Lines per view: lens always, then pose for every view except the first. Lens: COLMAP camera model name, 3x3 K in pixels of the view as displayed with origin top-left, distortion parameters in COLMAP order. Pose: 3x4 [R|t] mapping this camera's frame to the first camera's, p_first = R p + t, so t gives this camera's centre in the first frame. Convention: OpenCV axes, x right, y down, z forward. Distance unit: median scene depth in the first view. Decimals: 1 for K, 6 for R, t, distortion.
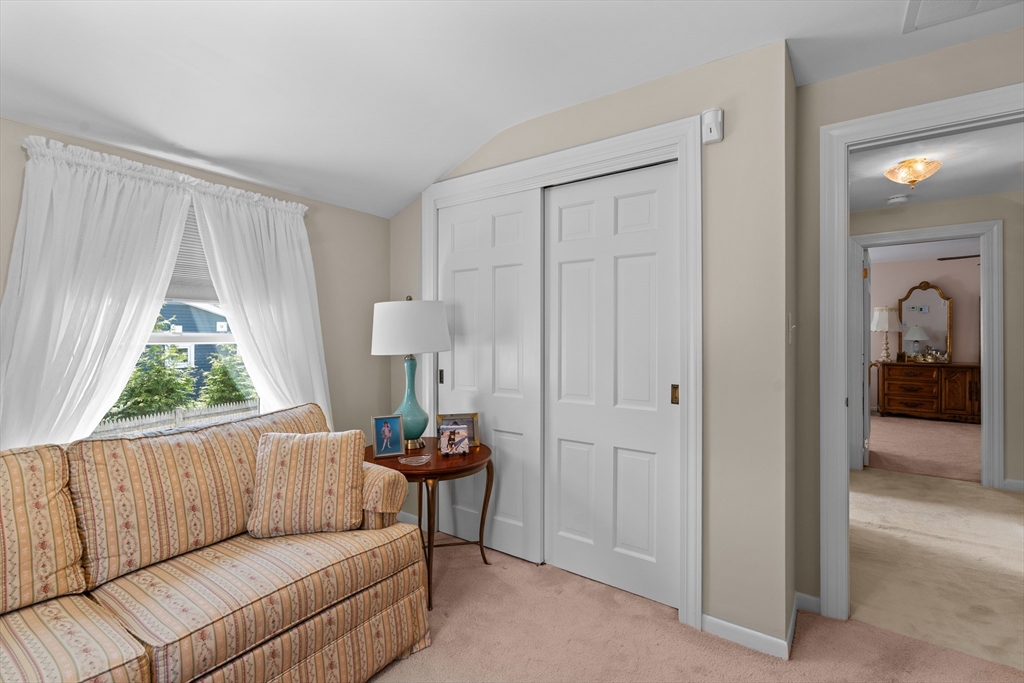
lens RADIAL K [[464.3, 0, 511.2], [0, 464.3, 333.4], [0, 0, 1]] dist [-0.002410, 0.000659]
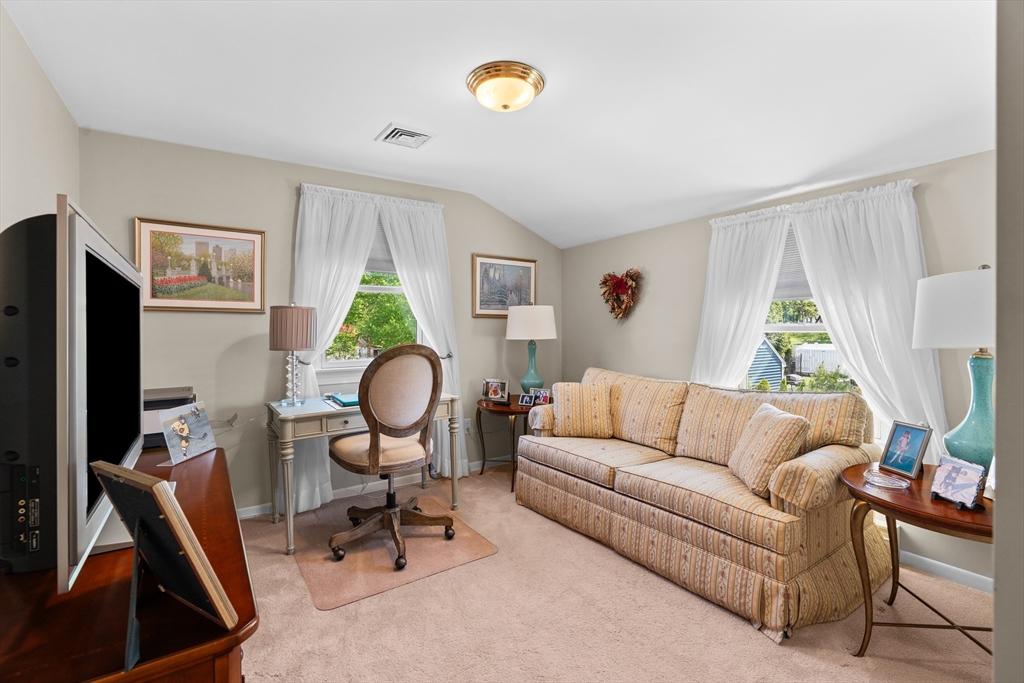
lens RADIAL K [[439.7, 0, 500.0], [0, 439.7, 337.3], [0, 0, 1]] dist [-0.003950, -0.000149]
pose [[-0.368162, 0.015848, -0.929626, 0.872419], [0.014688, 0.999829, 0.011227, 0.012593], [0.929645, -0.009521, -0.368332, 0.796232]]
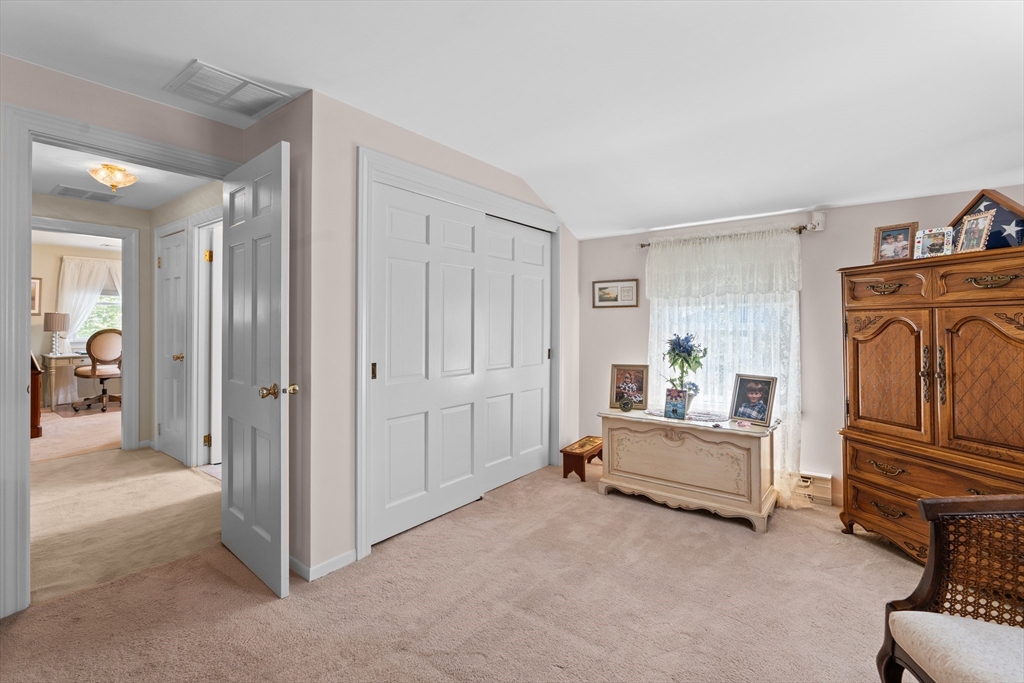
lens RADIAL K [[465.1, 0, 512.3], [0, 465.1, 326.4], [0, 0, 1]] dist [-0.000479, 0.000381]
pose [[-0.058035, 0.001681, -0.998313, 1.886062], [0.004910, 0.999987, 0.001399, 0.022430], [0.998302, -0.004821, -0.058043, 1.929561]]
